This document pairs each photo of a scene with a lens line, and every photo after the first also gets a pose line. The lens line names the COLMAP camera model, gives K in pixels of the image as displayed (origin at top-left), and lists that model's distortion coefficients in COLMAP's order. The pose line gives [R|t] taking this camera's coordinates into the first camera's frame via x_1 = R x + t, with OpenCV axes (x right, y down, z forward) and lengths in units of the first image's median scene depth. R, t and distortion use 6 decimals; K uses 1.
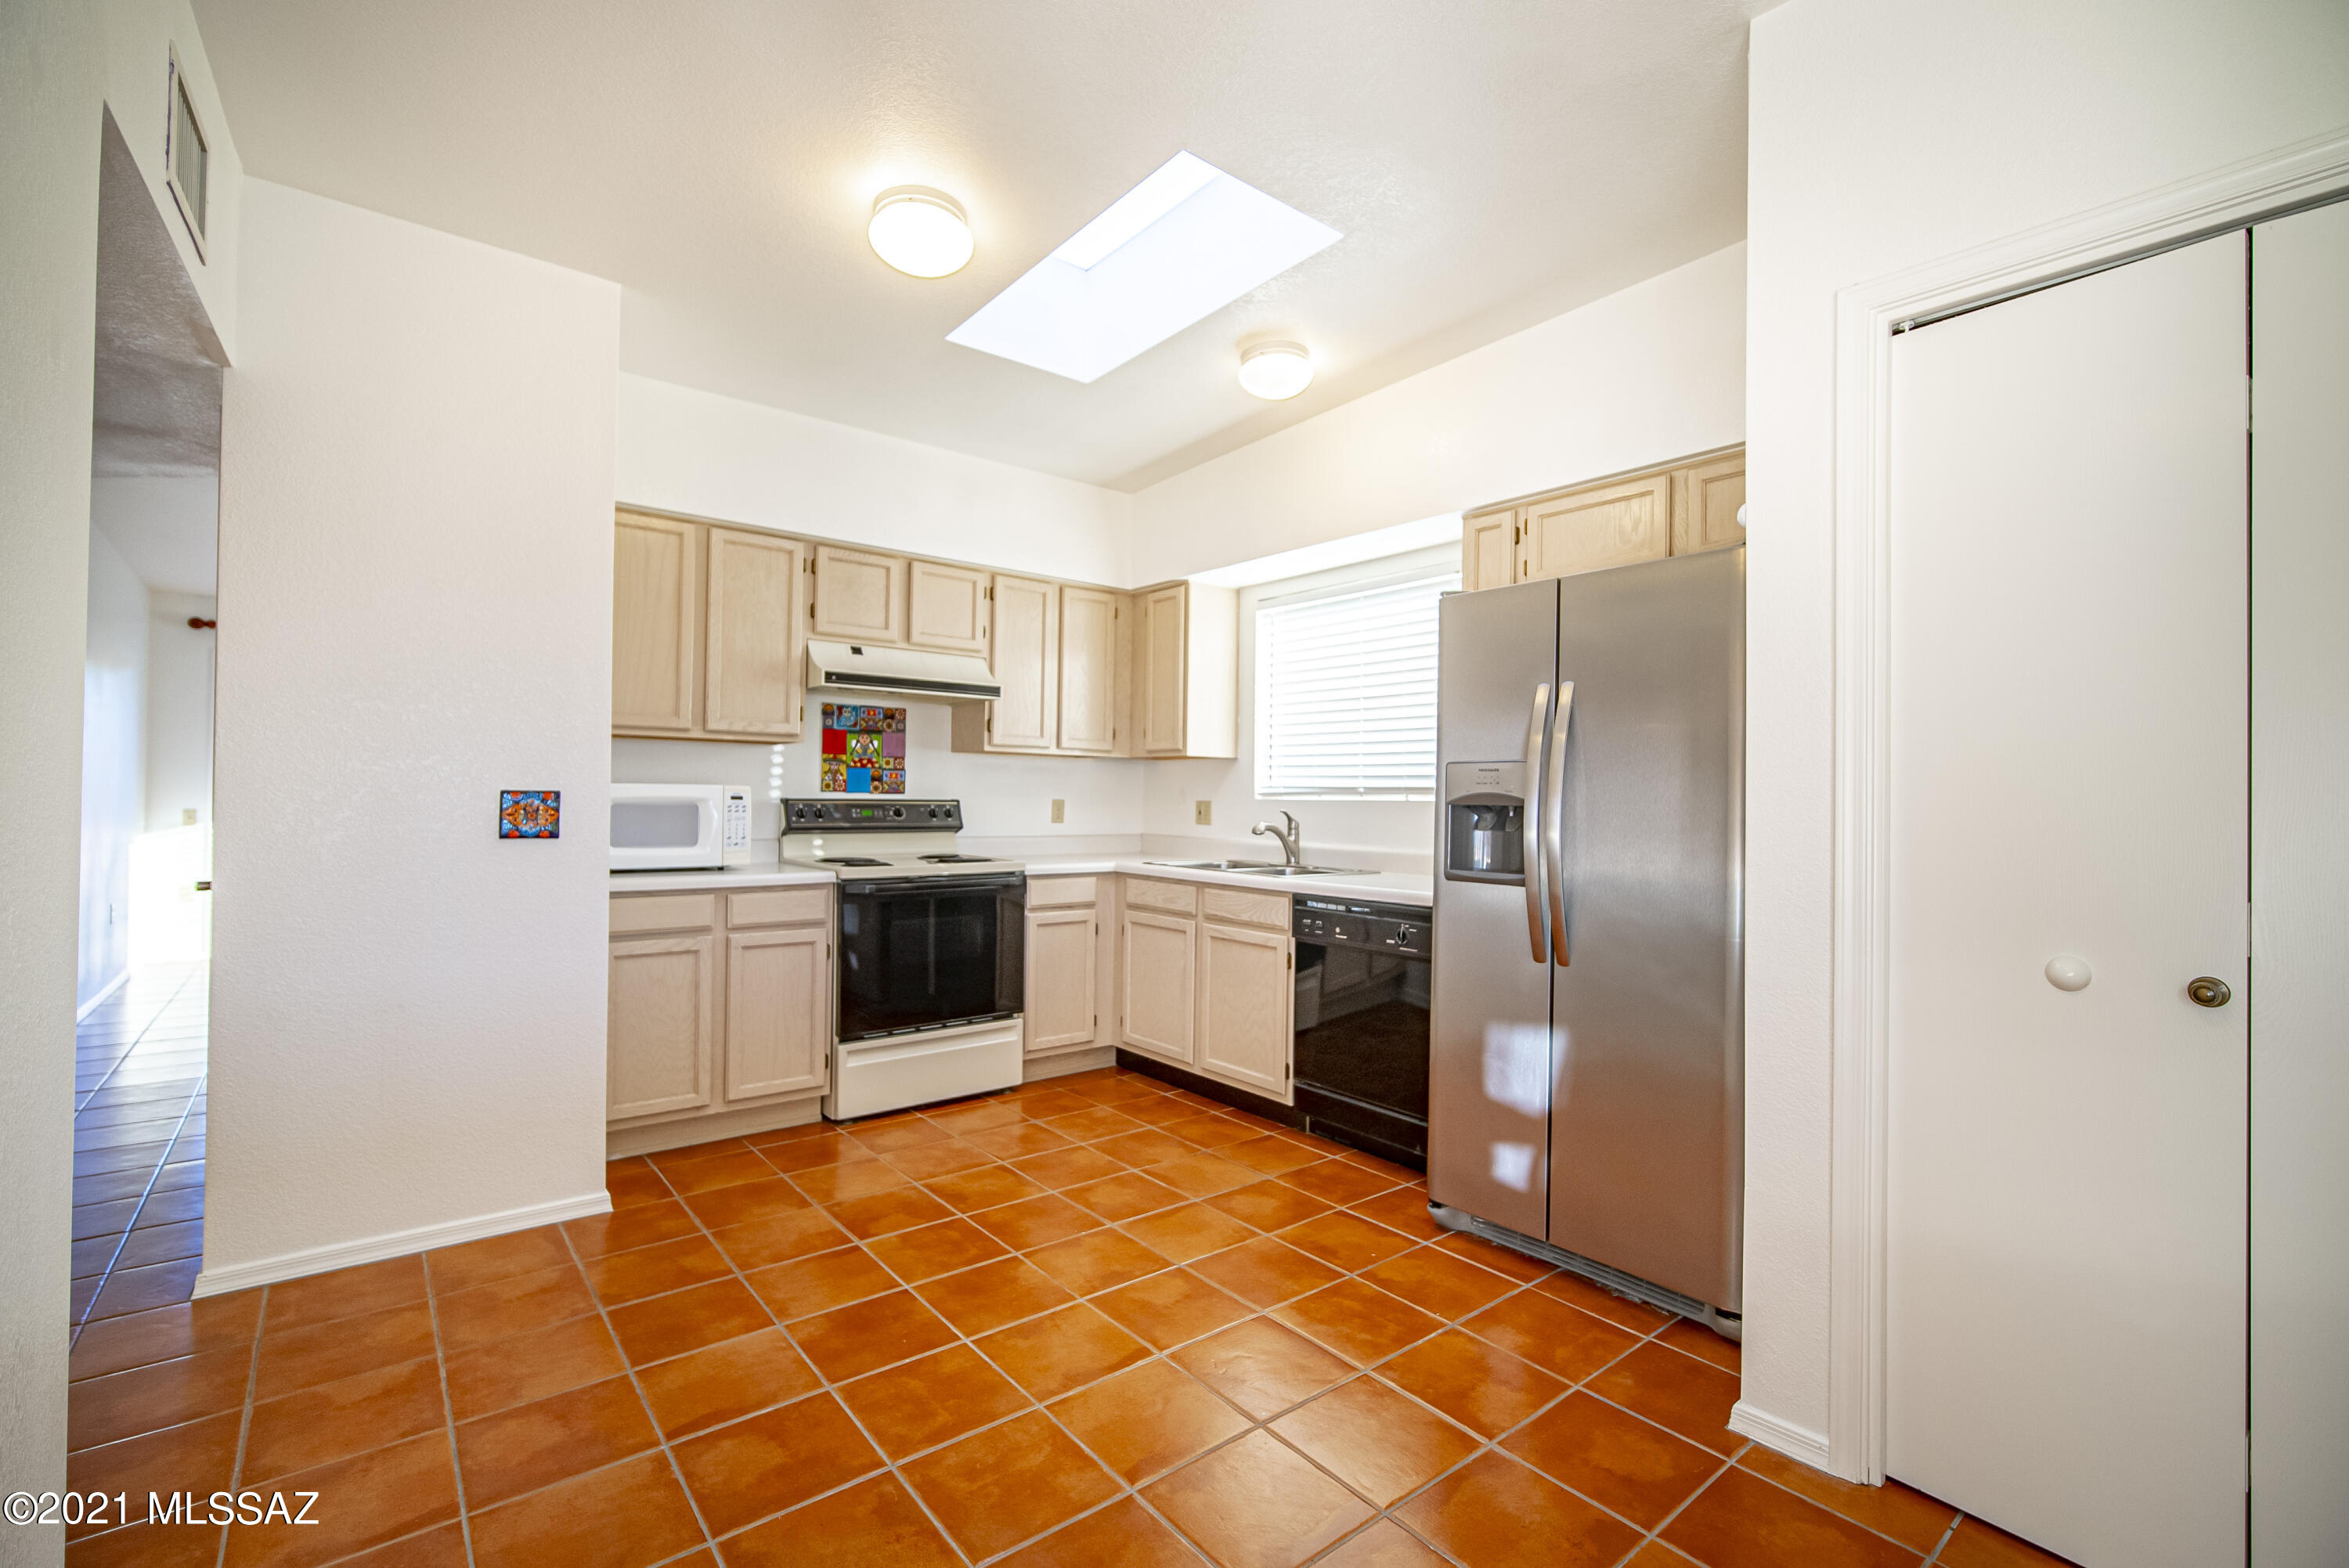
lens RADIAL K [[1038.7, 0, 1170.0], [0, 1038.7, 788.5], [0, 0, 1]] dist [-0.016596, -0.000096]
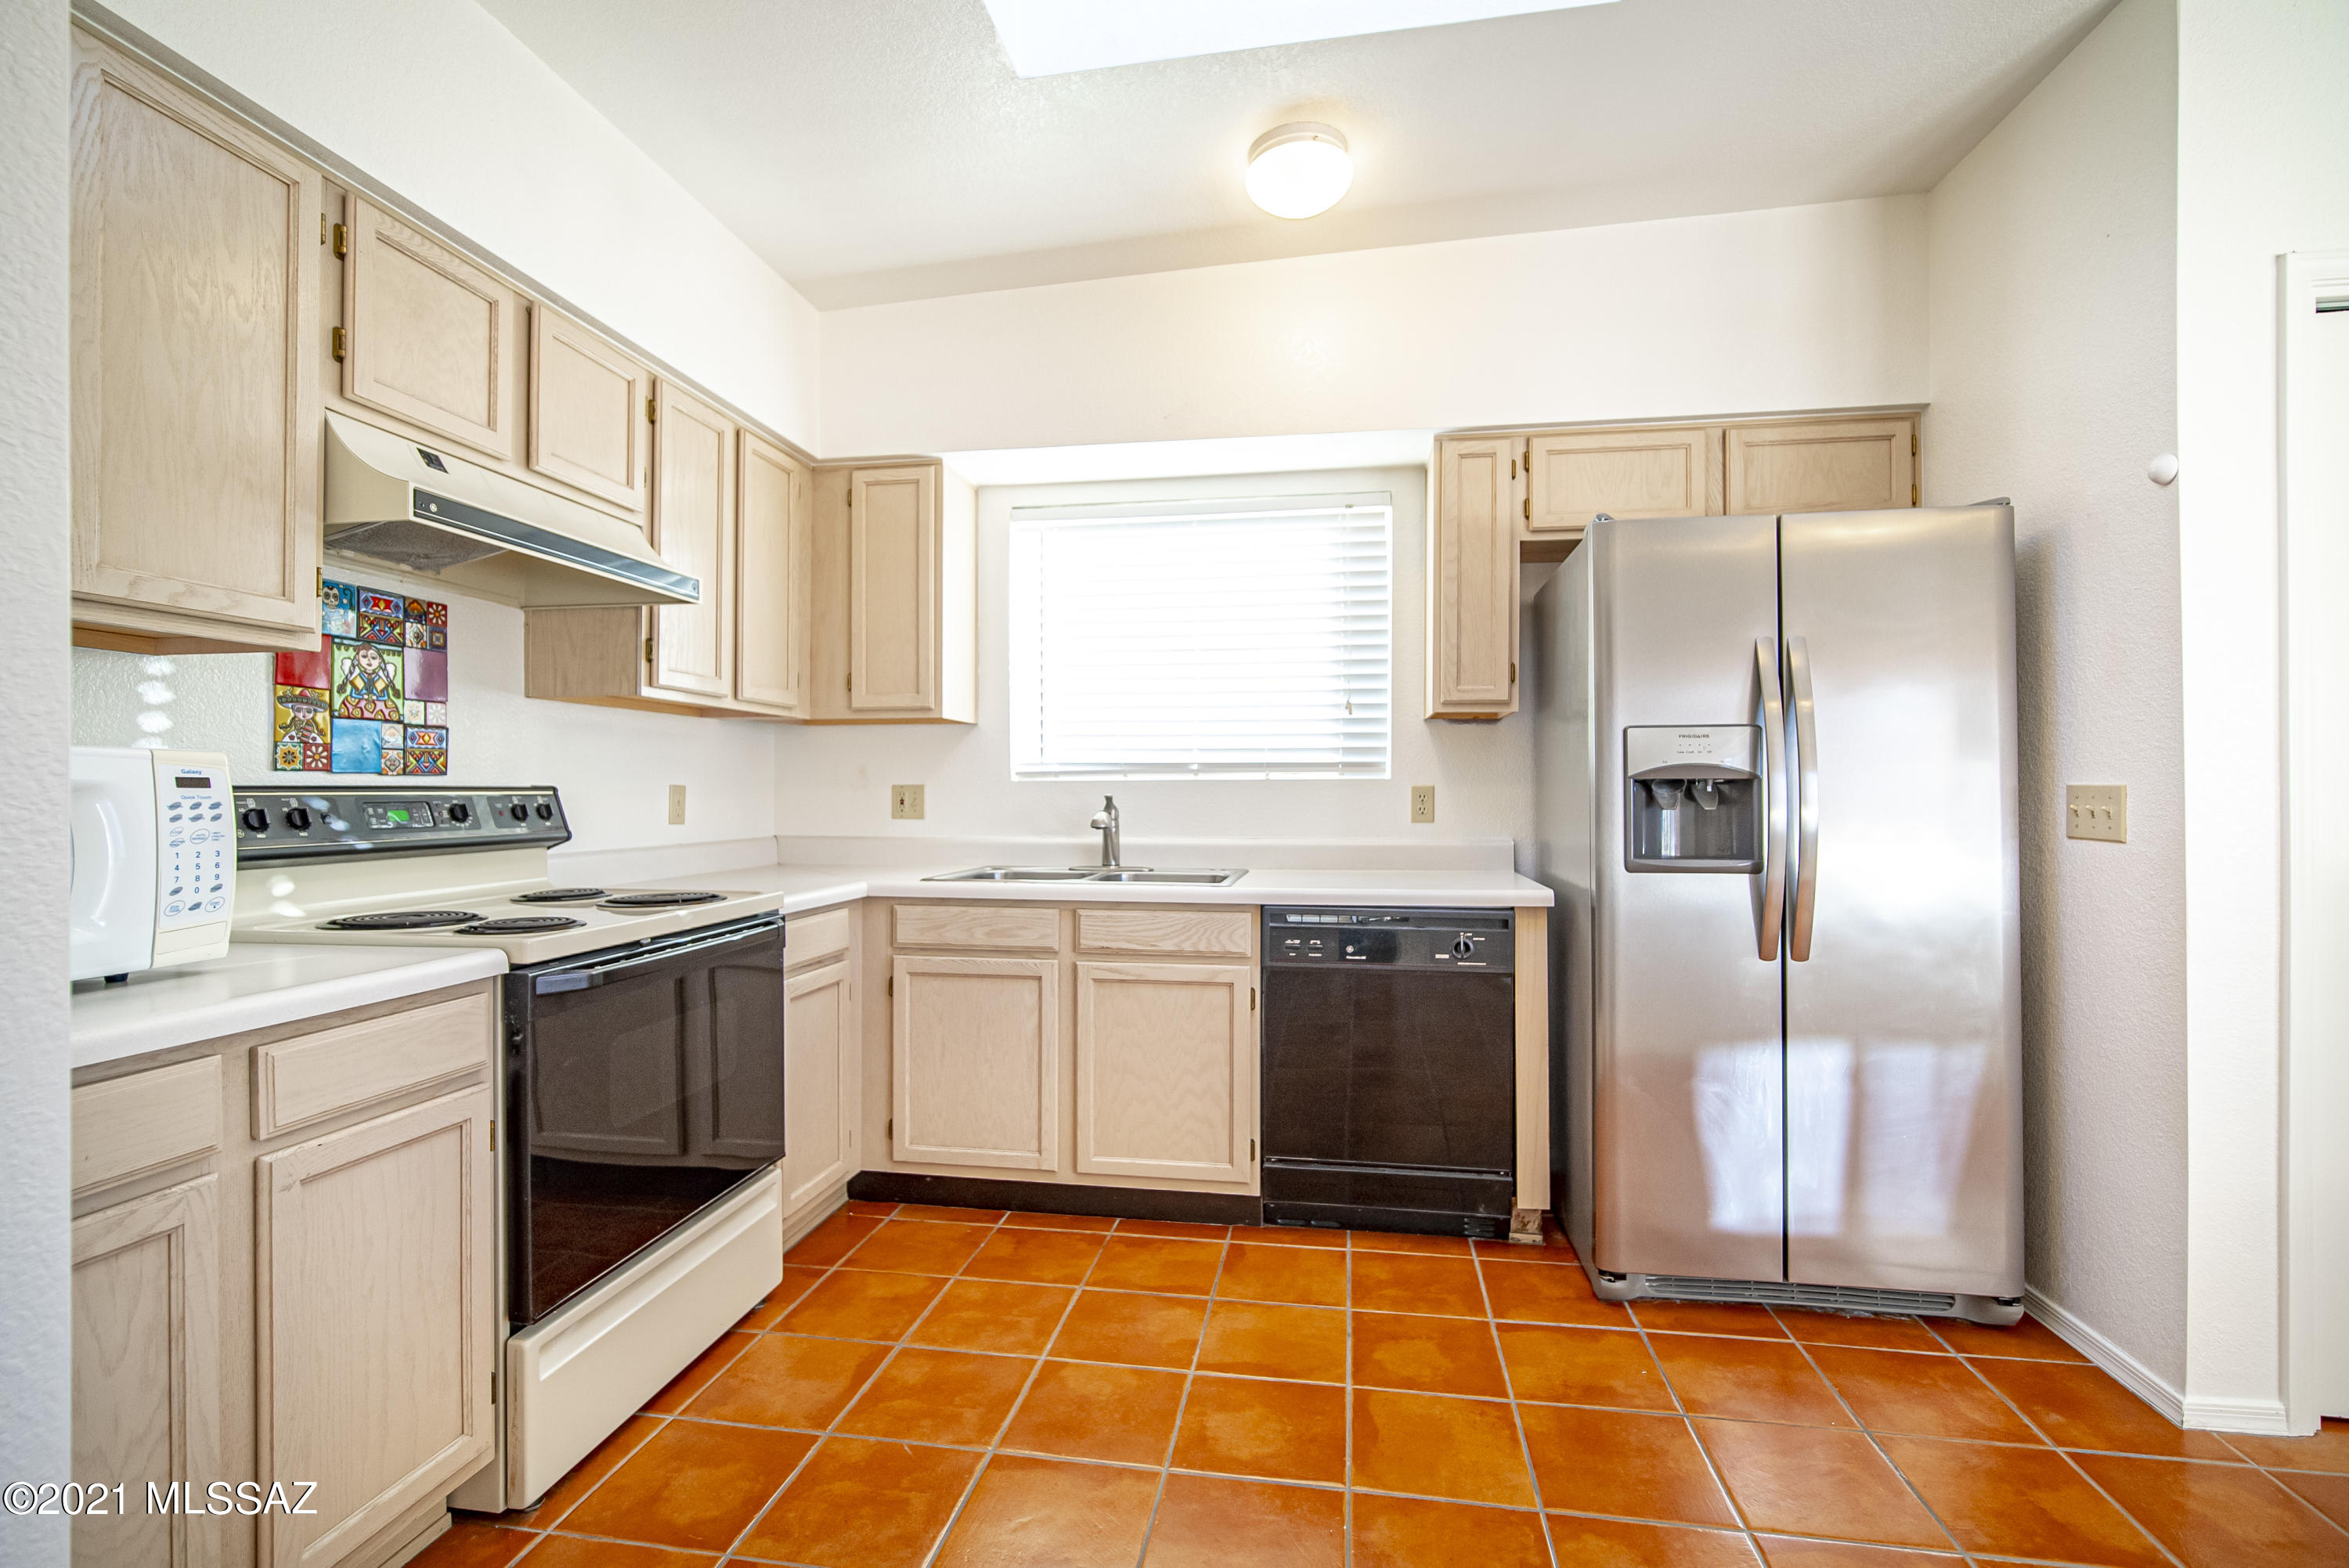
lens RADIAL K [[1042.7, 0, 1189.4], [0, 1042.7, 787.5], [0, 0, 1]] dist [-0.009138, 0.000398]
pose [[0.738183, -0.011974, 0.674495, -0.355022], [0.004890, 0.999911, 0.012399, 0.007094], [-0.674583, -0.005855, 0.738176, 0.424038]]
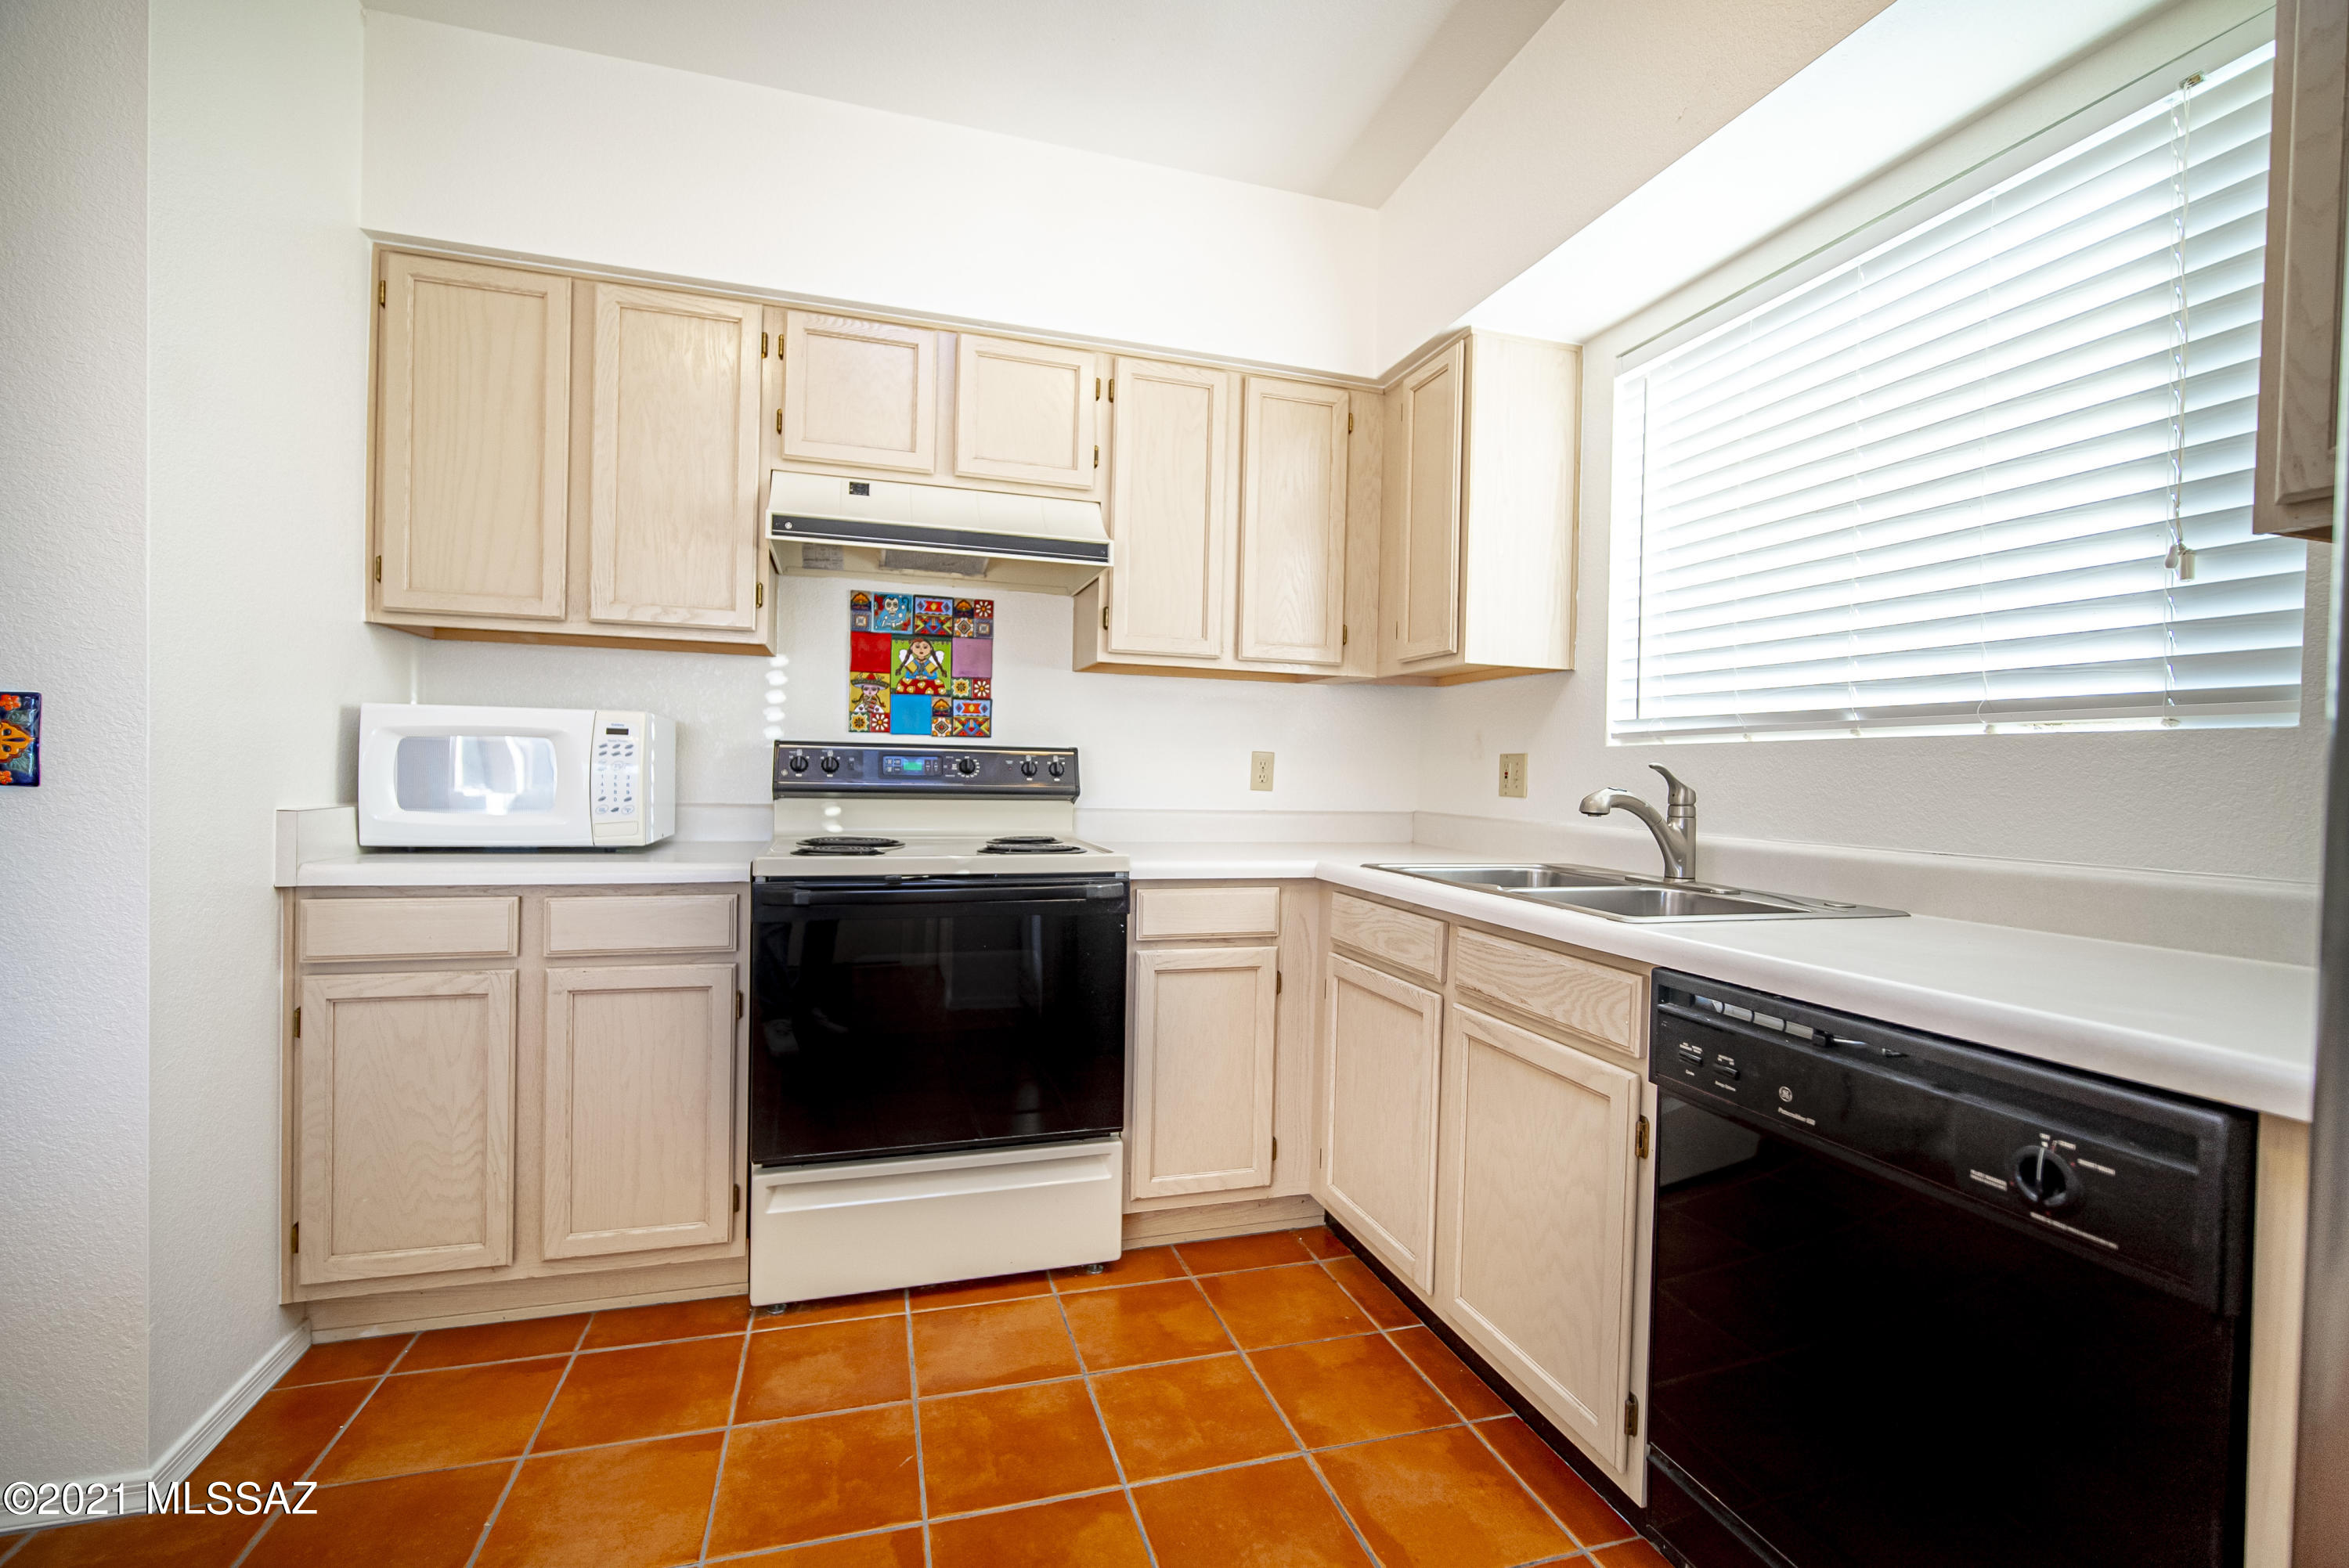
lens RADIAL K [[1038.7, 0, 1170.0], [0, 1038.7, 788.5], [0, 0, 1]] dist [-0.016596, -0.000096]
pose [[0.928865, 0.012586, -0.370204, 0.080021], [-0.005943, 0.999800, 0.019078, 0.024939], [0.370370, -0.015520, 0.928755, 0.499421]]
